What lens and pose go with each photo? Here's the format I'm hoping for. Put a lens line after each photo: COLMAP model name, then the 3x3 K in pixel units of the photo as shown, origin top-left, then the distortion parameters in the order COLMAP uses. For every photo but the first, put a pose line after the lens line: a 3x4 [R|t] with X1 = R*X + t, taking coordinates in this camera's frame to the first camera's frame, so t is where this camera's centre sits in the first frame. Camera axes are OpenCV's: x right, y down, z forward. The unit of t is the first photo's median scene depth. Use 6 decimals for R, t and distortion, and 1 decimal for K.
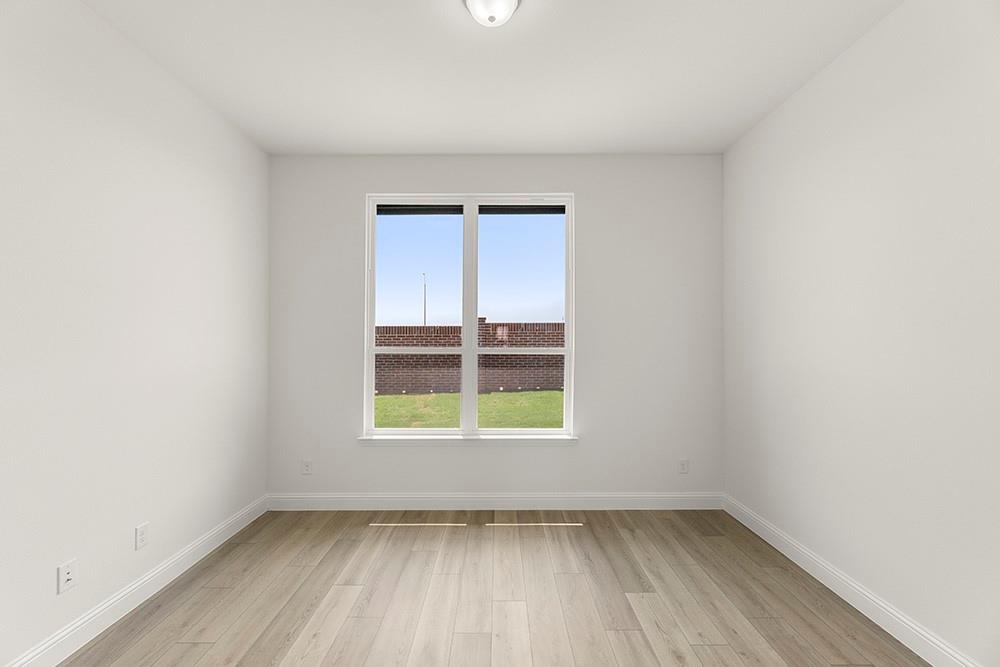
lens RADIAL K [[471.6, 0, 496.9], [0, 471.6, 325.2], [0, 0, 1]] dist [0.030282, 0.000060]
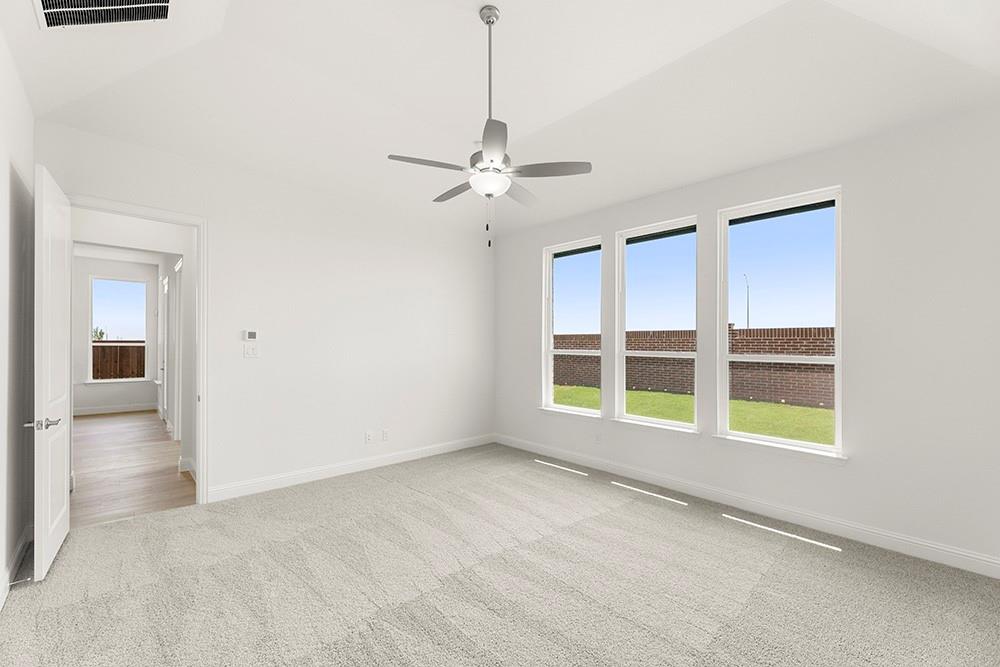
lens RADIAL K [[398.4, 0, 492.1], [0, 398.4, 343.1], [0, 0, 1]] dist [-0.000234, 0.000002]
pose [[0.685049, 0.008799, -0.728444, 0.261154], [0.009070, 0.999747, 0.020606, 0.000227], [0.728440, -0.020723, 0.684796, 0.002023]]
